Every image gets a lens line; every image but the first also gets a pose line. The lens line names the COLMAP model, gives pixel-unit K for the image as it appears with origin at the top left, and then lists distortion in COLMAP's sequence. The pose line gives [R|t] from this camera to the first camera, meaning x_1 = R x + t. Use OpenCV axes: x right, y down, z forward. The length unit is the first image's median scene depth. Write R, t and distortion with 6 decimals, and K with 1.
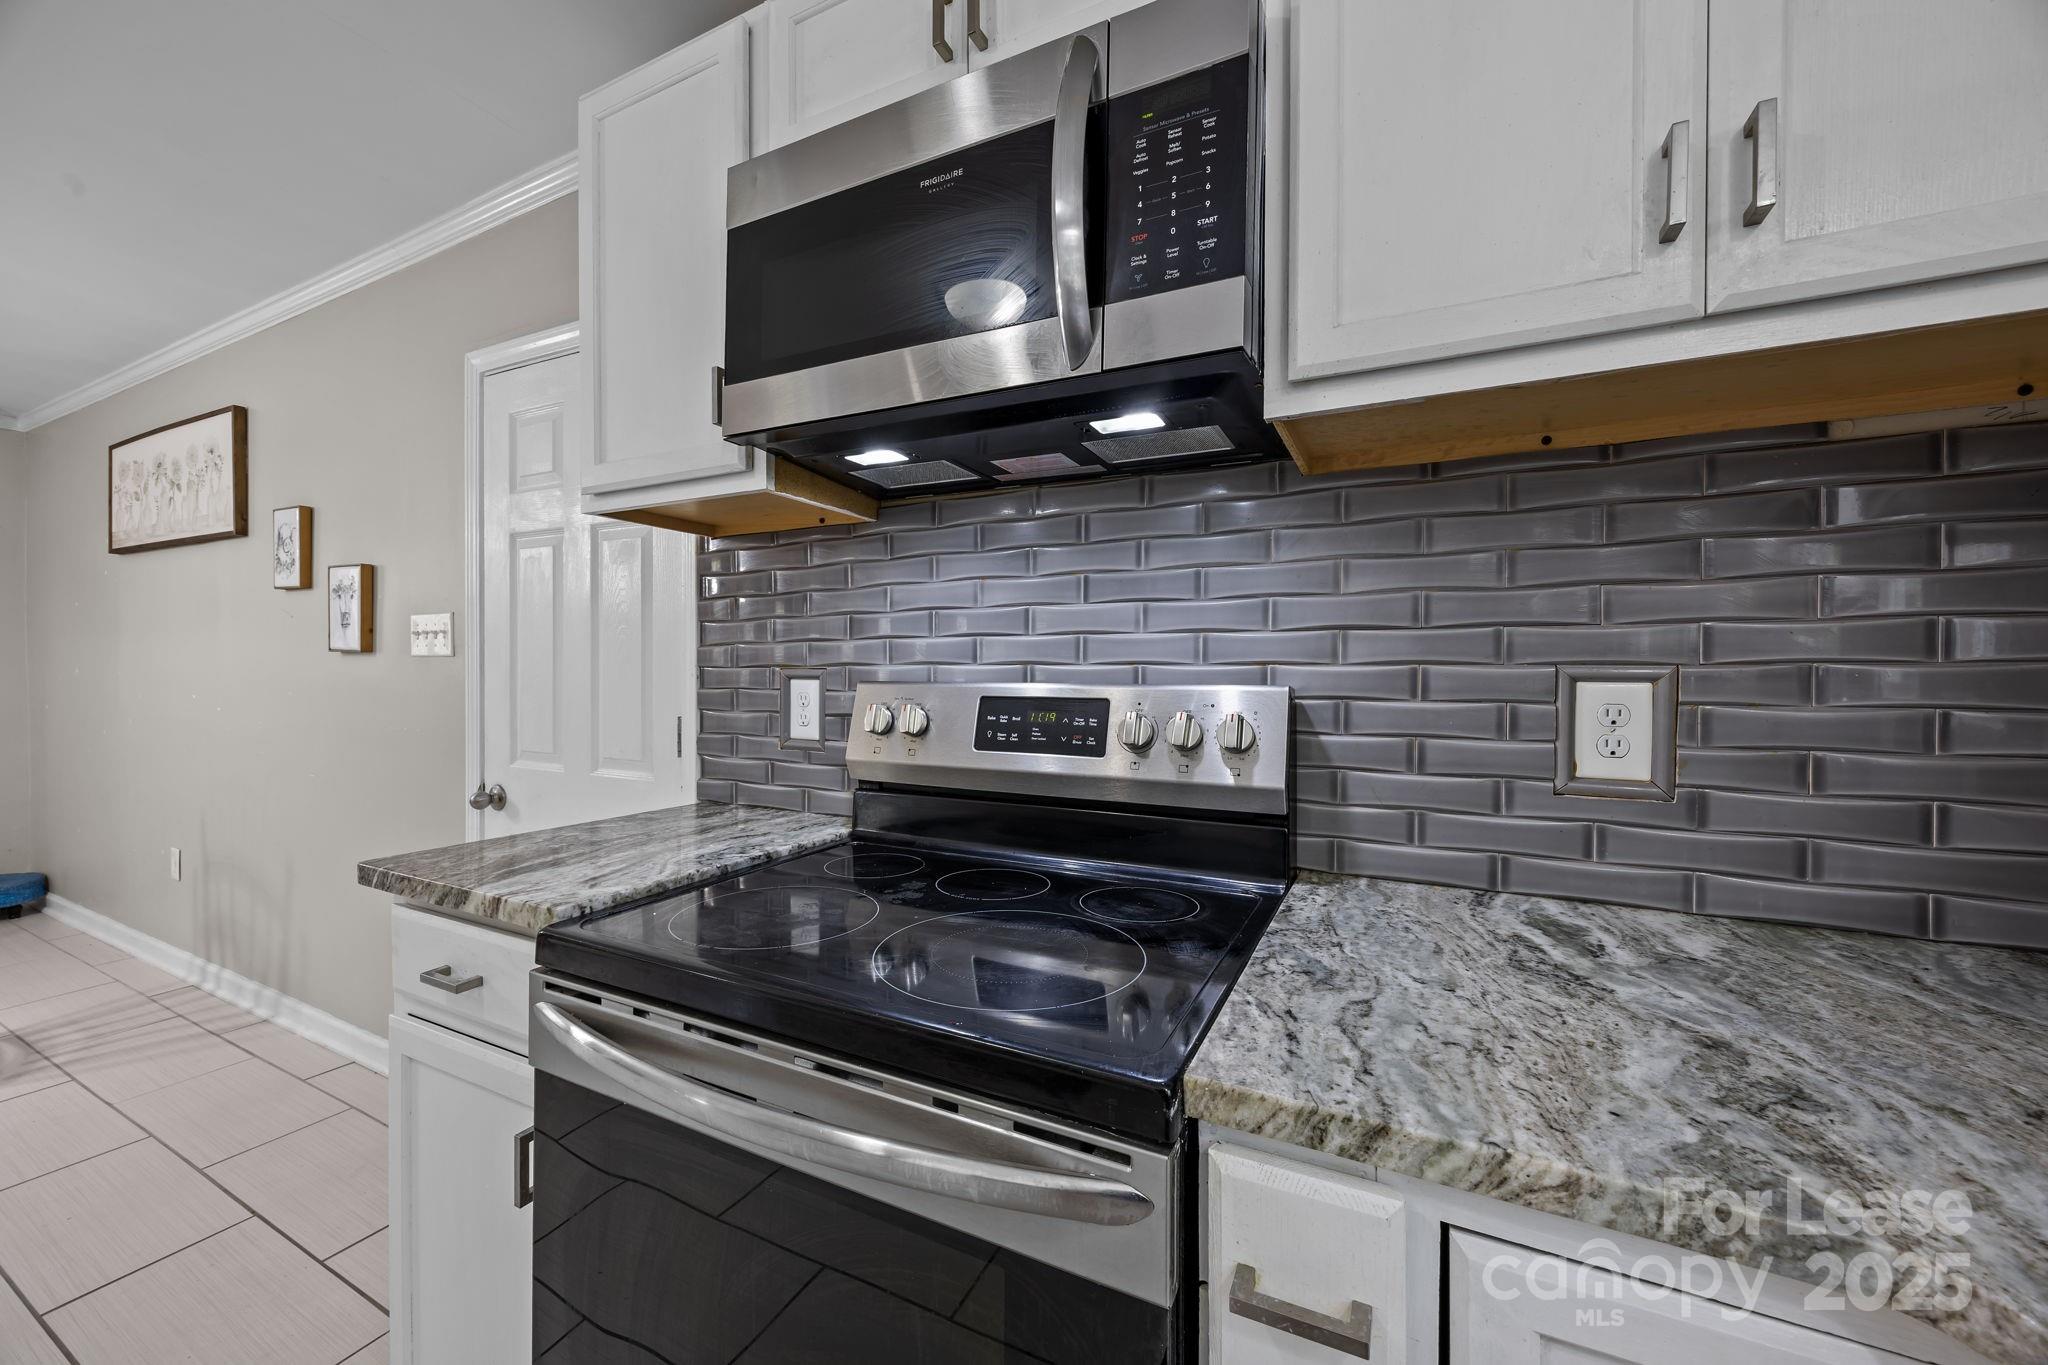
lens RADIAL K [[781.1, 0, 1008.6], [0, 781.1, 678.3], [0, 0, 1]] dist [-0.000756, -0.000482]
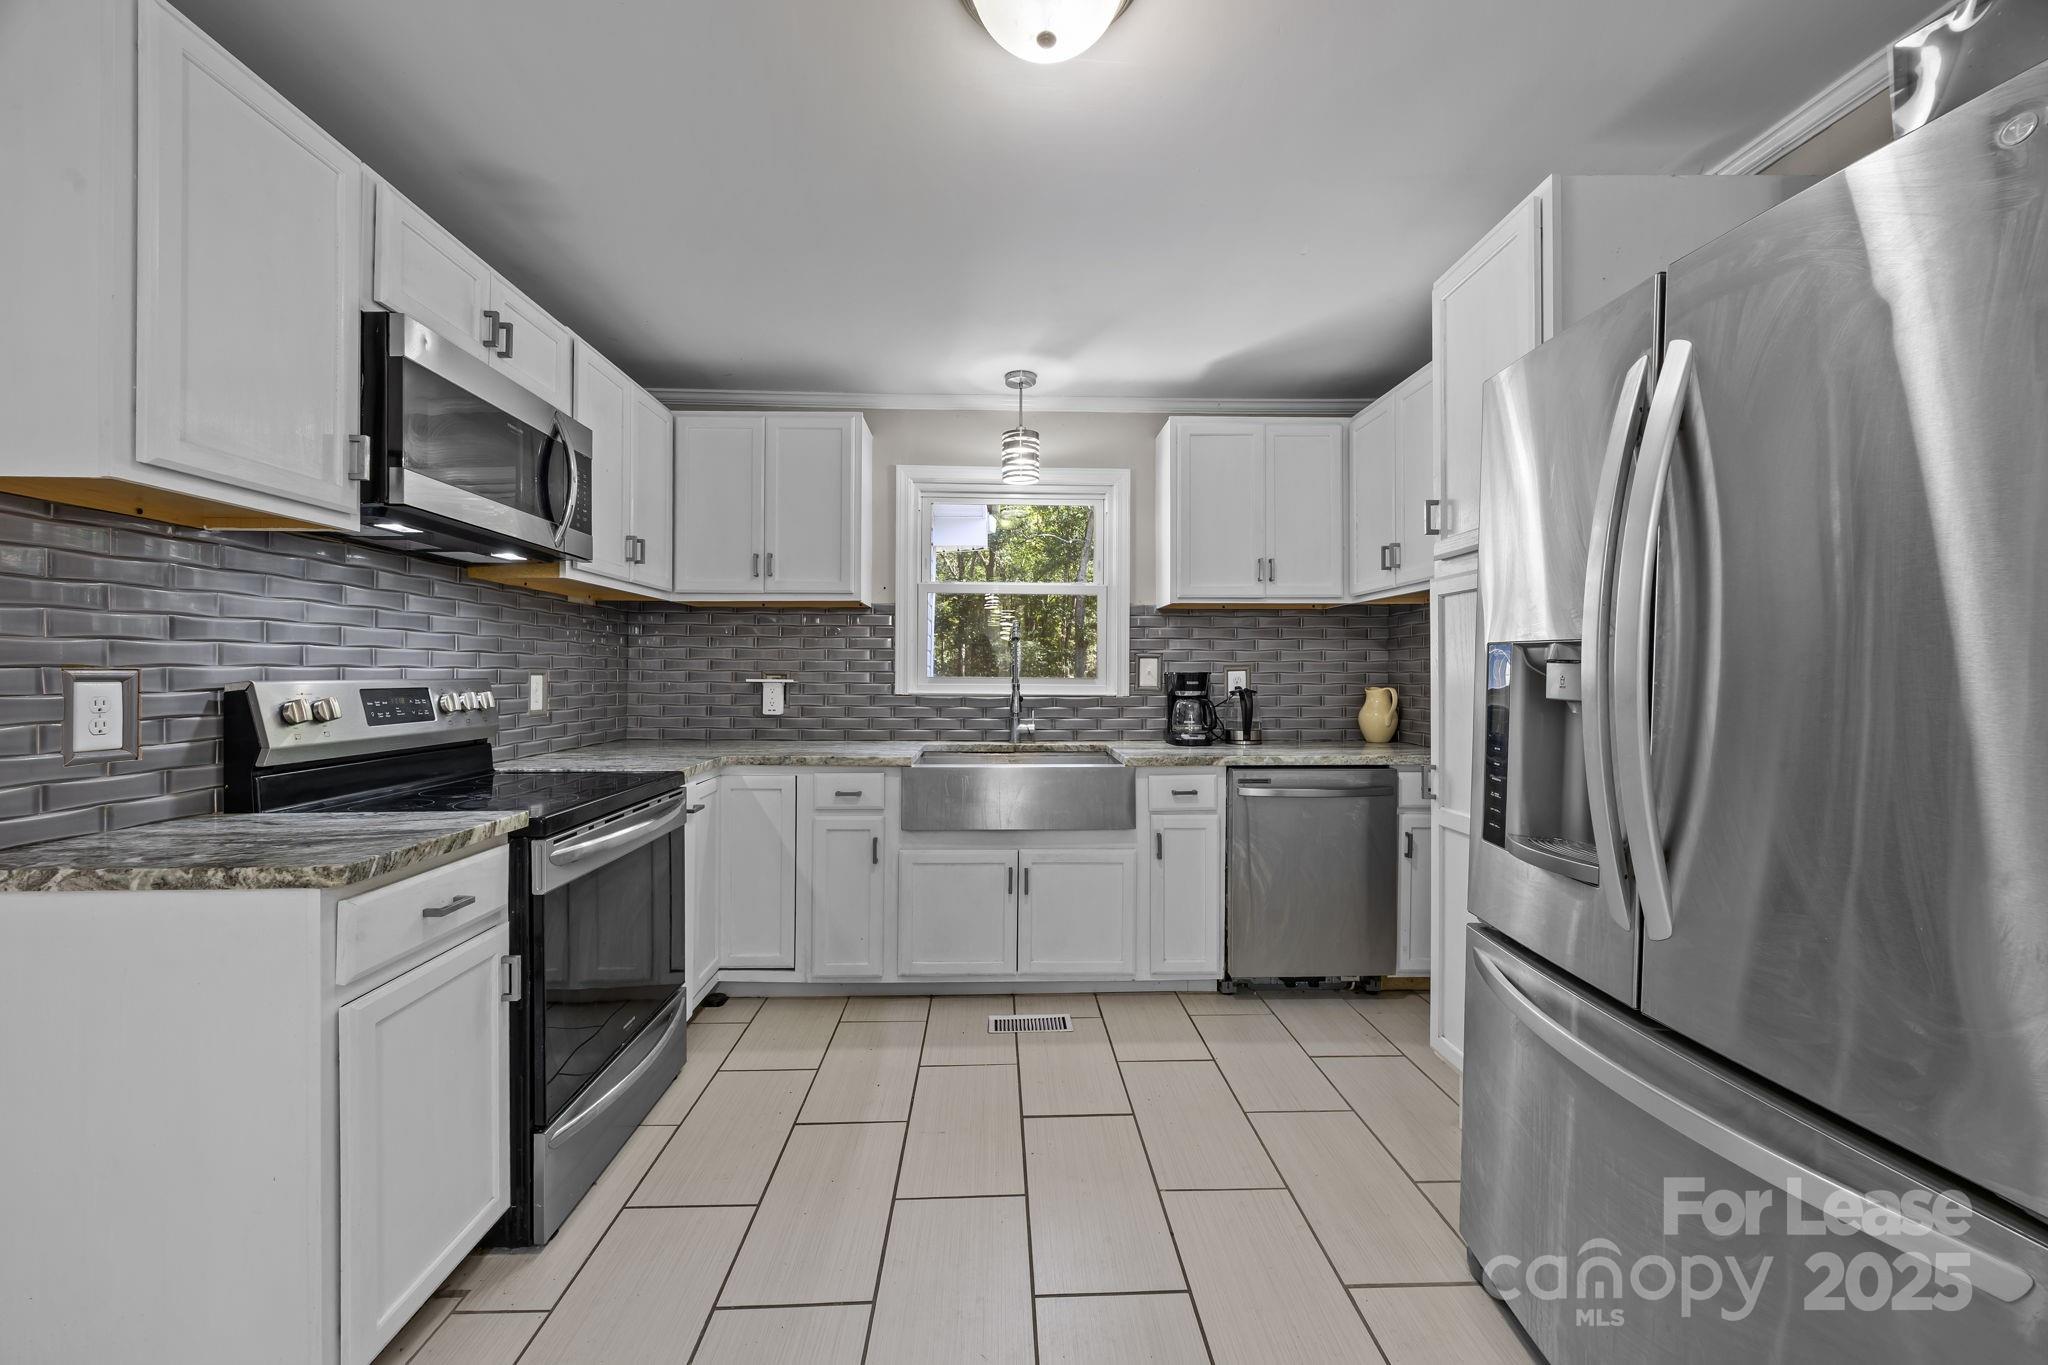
lens RADIAL K [[781.1, 0, 1026.2], [0, 781.1, 678.3], [0, 0, 1]] dist [-0.000756, -0.000482]
pose [[-0.497986, -0.006911, 0.867158, -1.926230], [0.010641, 0.999844, 0.014079, -0.004341], [-0.867120, 0.016238, -0.497835, 0.669243]]
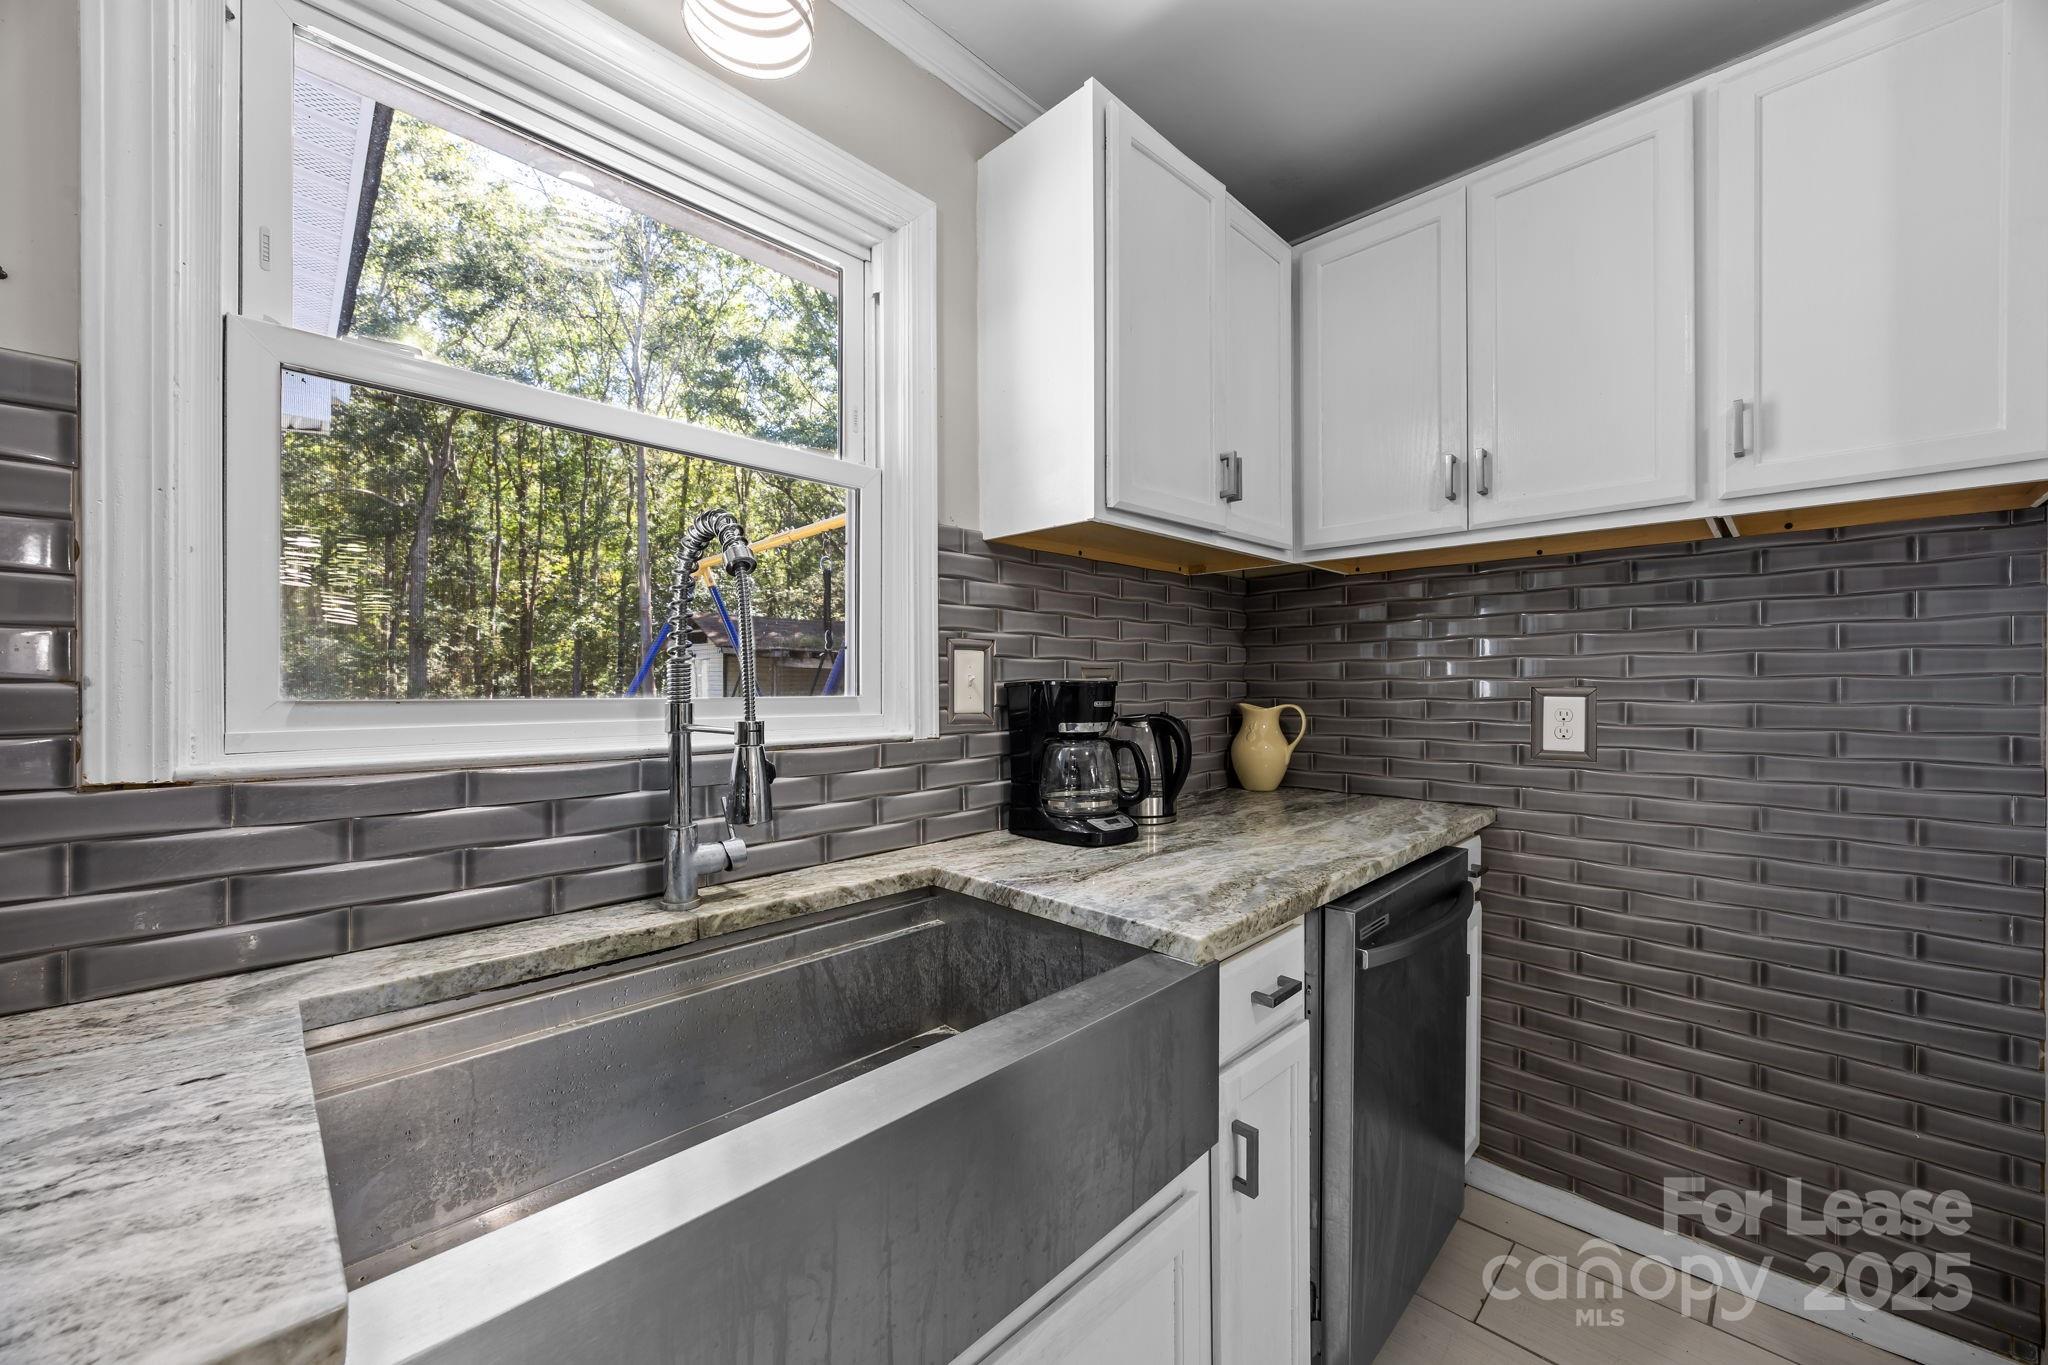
lens RADIAL K [[781.1, 0, 1026.6], [0, 781.1, 688.0], [0, 0, 1]] dist [-0.000756, -0.000482]
pose [[-0.955169, -0.000668, 0.296059, -1.192124], [0.005782, 0.999765, 0.020909, -0.001144], [-0.296004, 0.021683, -0.954941, 0.412171]]
